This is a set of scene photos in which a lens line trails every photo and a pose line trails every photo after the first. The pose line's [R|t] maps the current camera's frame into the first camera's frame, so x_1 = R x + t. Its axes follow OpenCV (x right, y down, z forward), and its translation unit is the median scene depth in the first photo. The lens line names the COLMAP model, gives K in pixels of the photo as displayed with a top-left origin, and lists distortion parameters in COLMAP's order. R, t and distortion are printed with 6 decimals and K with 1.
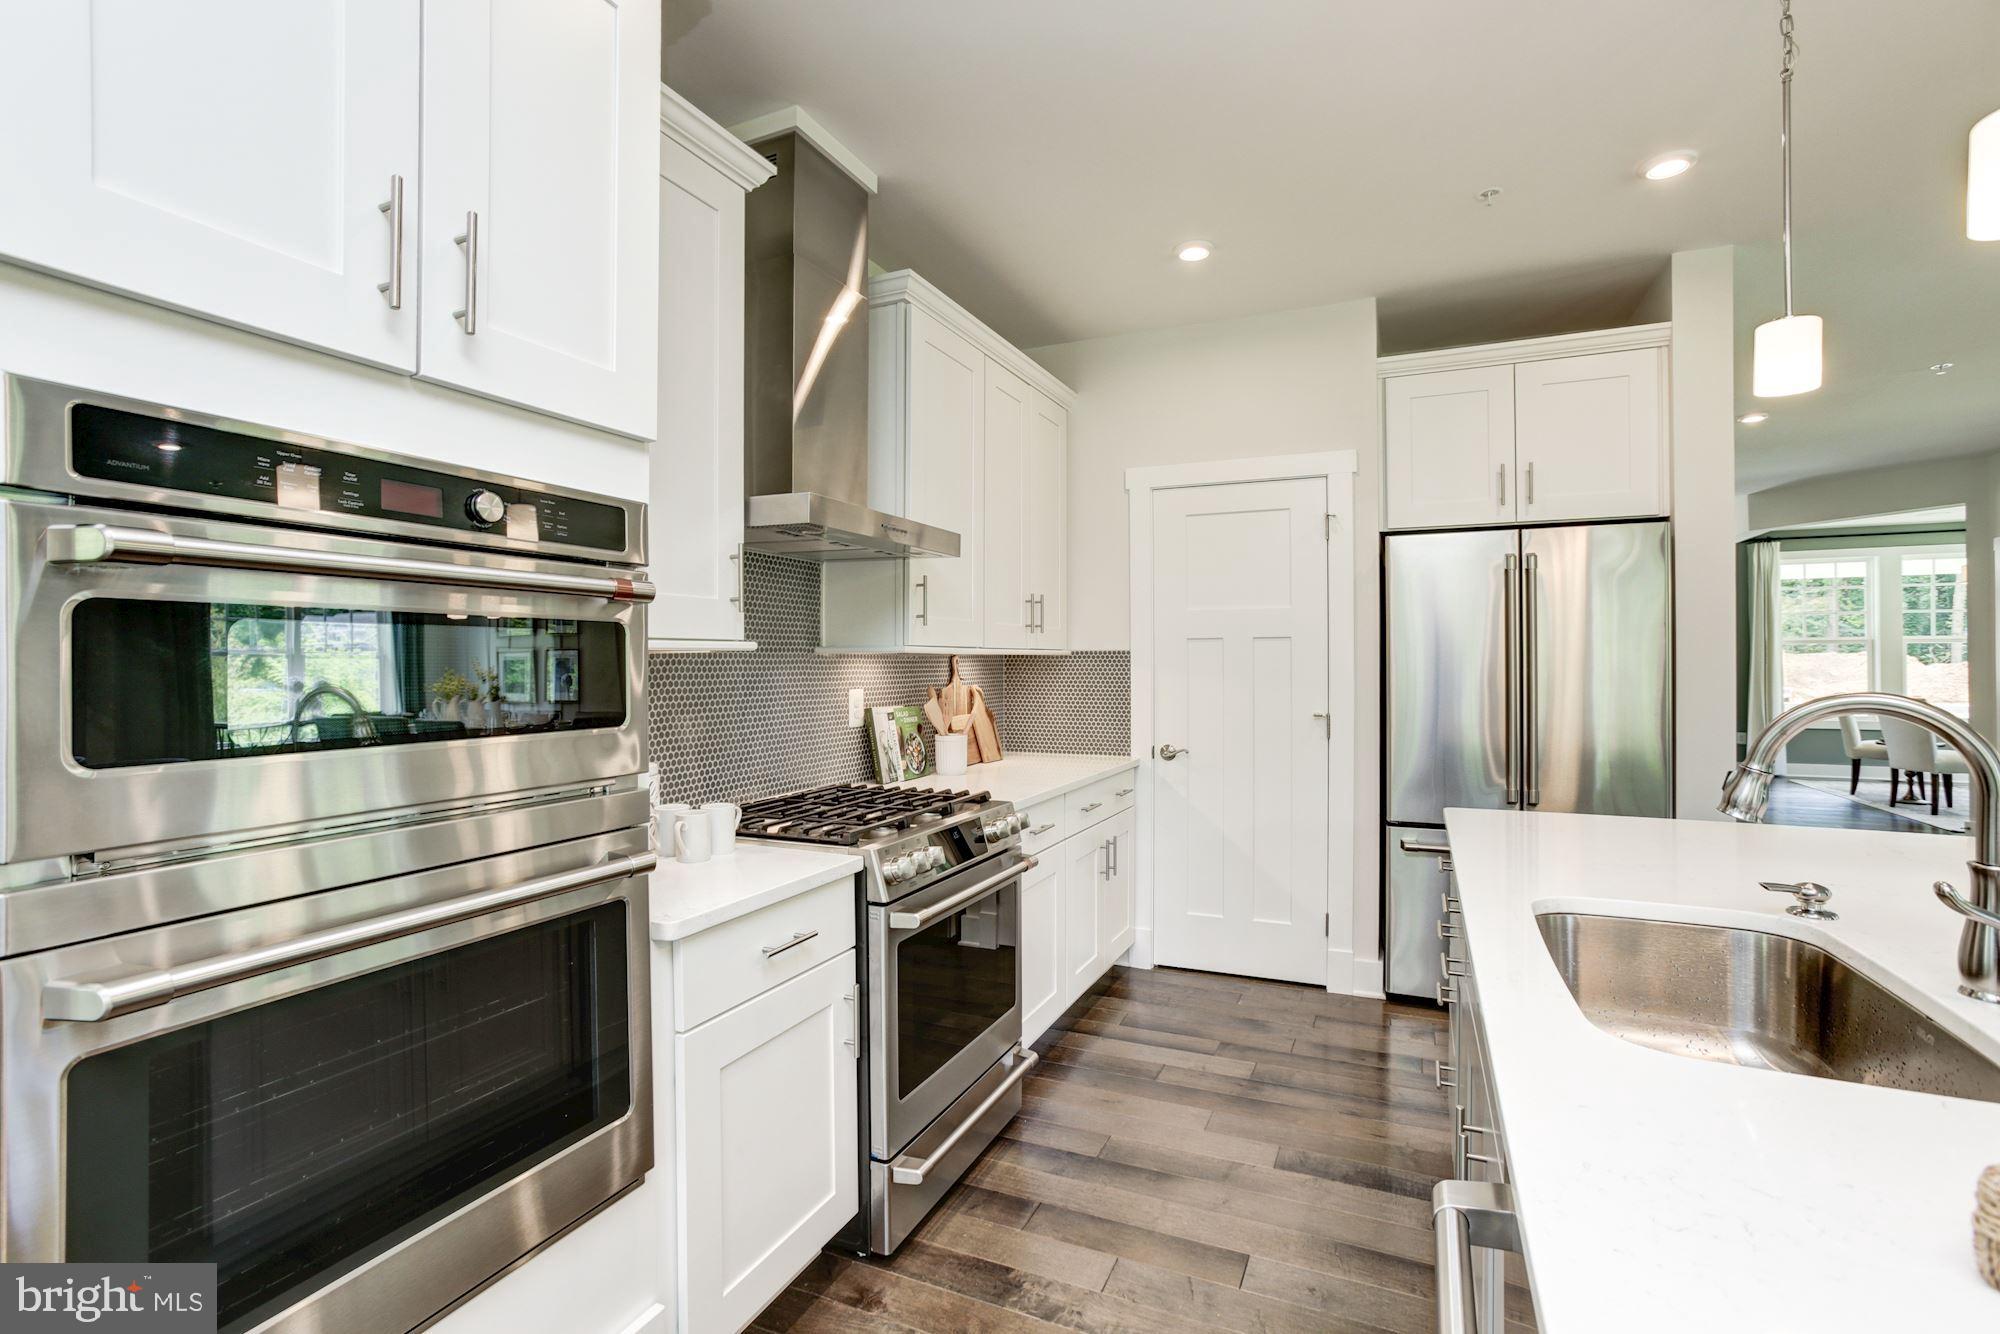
lens RADIAL K [[915.6, 0, 995.3], [0, 915.6, 659.2], [0, 0, 1]] dist [-0.025466, 0.002602]
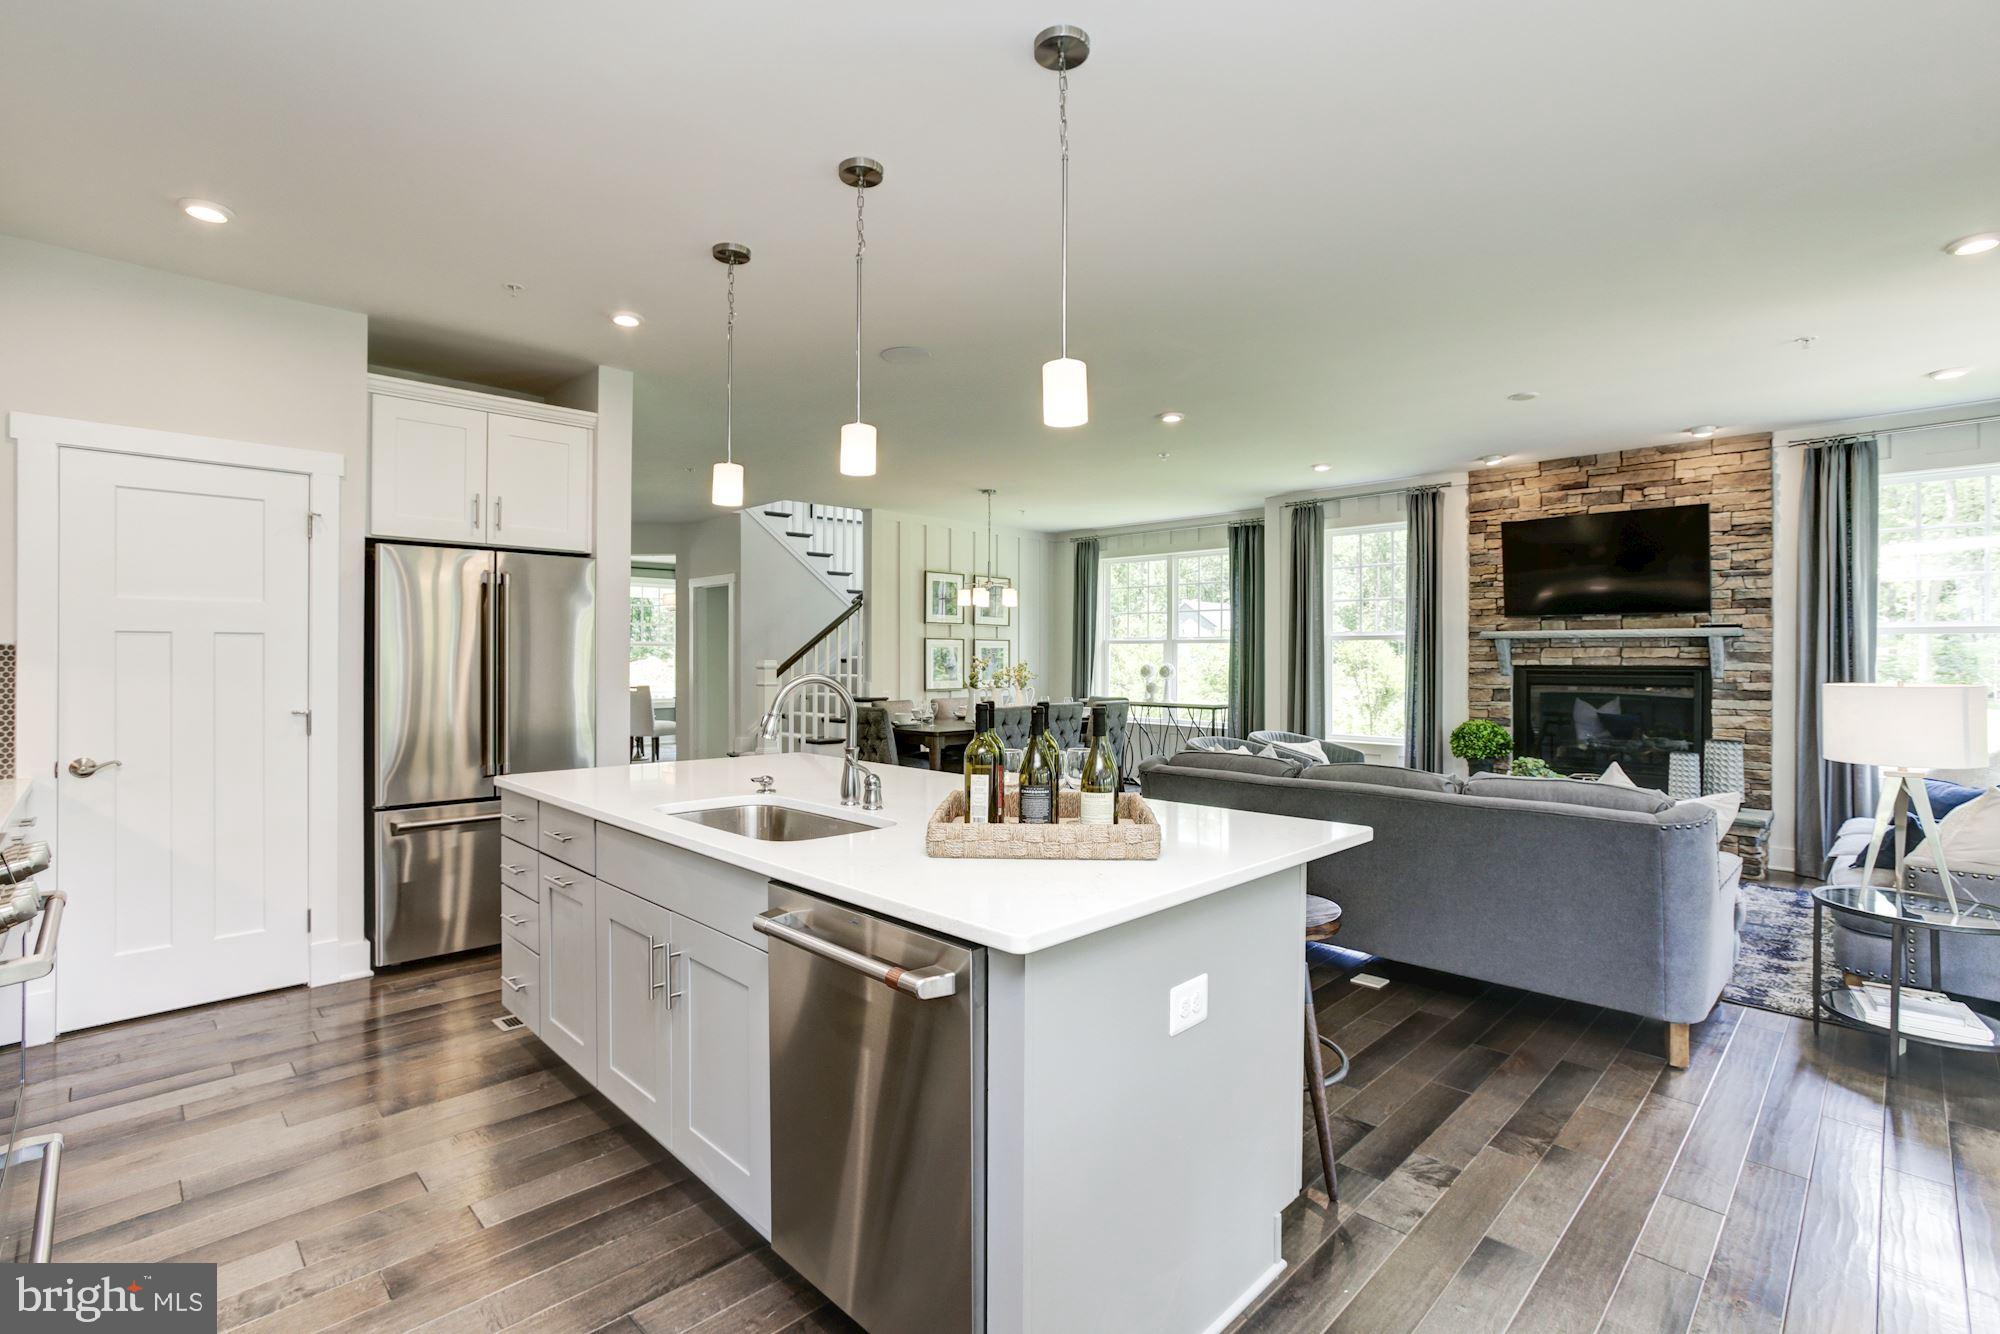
lens RADIAL K [[915.6, 0, 1002.6], [0, 915.6, 652.1], [0, 0, 1]] dist [-0.025466, 0.002602]
pose [[0.338160, 0.008232, 0.941053, -0.321781], [-0.003892, 0.999965, -0.007348, -0.000373], [-0.941081, -0.001177, 0.338180, -0.055499]]
